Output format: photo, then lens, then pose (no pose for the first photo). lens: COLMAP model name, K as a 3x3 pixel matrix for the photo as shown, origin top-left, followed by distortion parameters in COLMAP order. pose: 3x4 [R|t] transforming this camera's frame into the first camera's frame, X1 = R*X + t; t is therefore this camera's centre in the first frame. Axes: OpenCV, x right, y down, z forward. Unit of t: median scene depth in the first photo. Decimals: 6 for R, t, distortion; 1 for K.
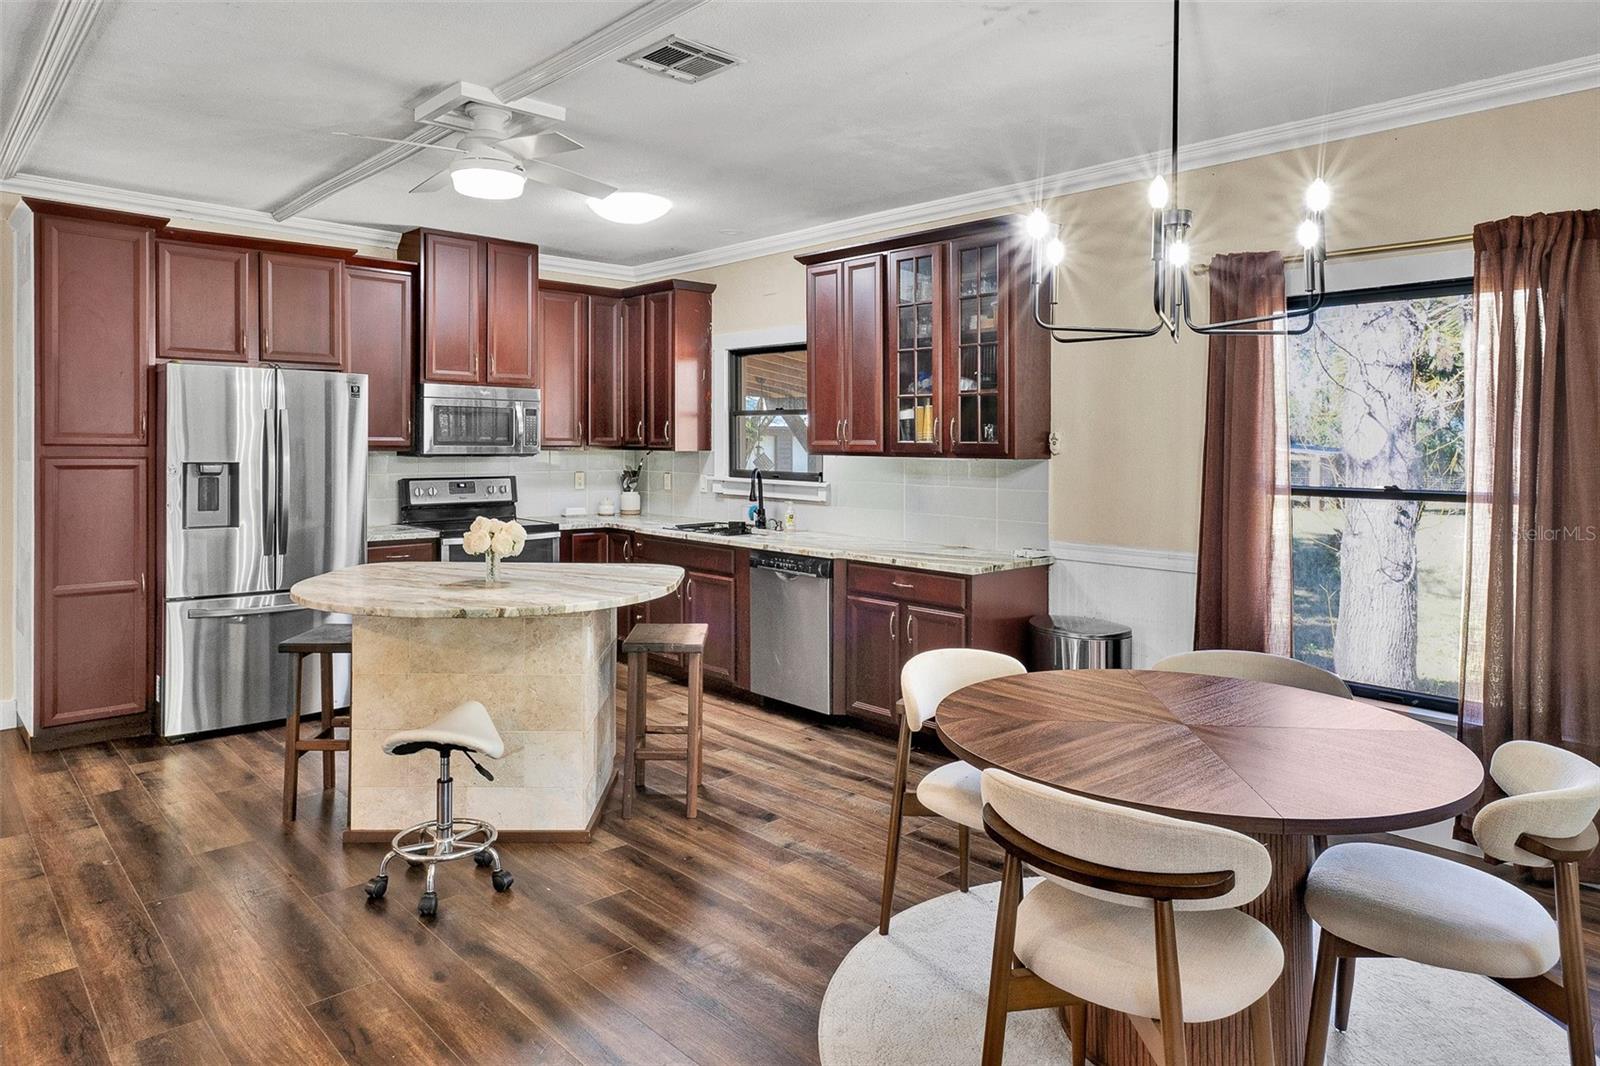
lens RADIAL K [[1032.3, 0, 799.5], [0, 1032.3, 443.2], [0, 0, 1]] dist [-0.001261, -0.001154]
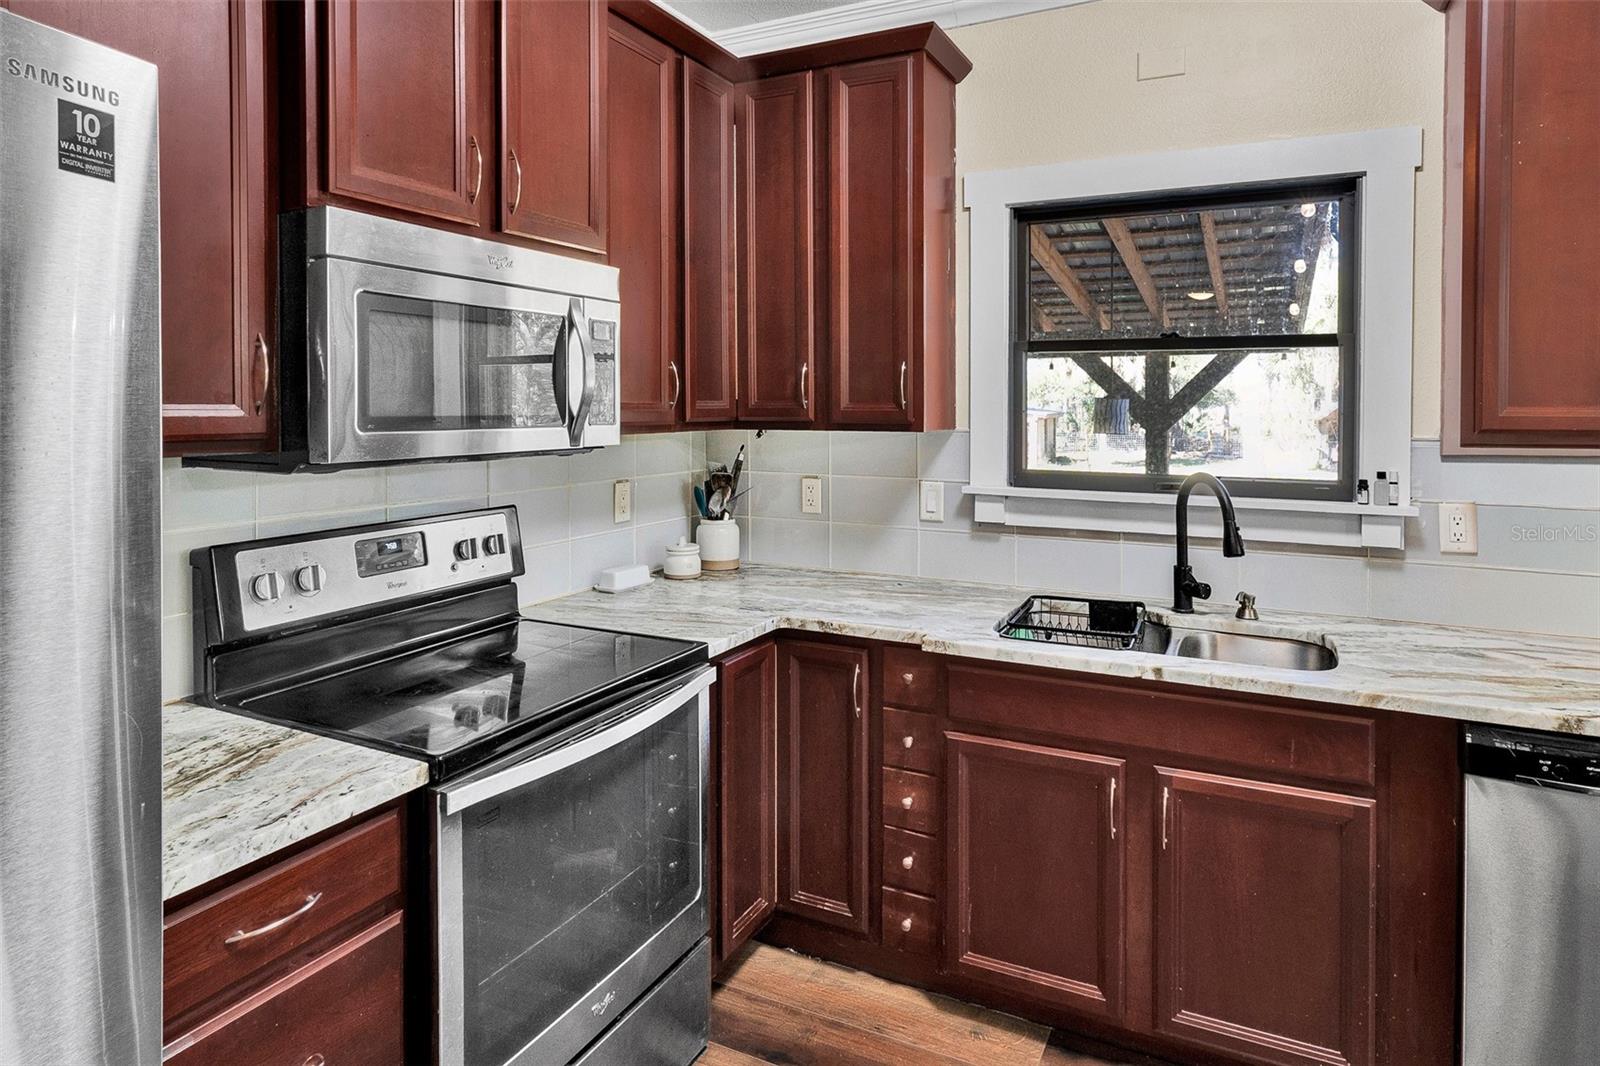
lens RADIAL K [[959.9, 0, 799.3], [0, 959.9, 383.6], [0, 0, 1]] dist [0.026991, -0.000026]
pose [[0.928175, 0.005782, 0.372098, -0.330466], [0.004755, 0.999613, -0.027393, -0.001739], [-0.372113, 0.027195, 0.927789, 0.681548]]
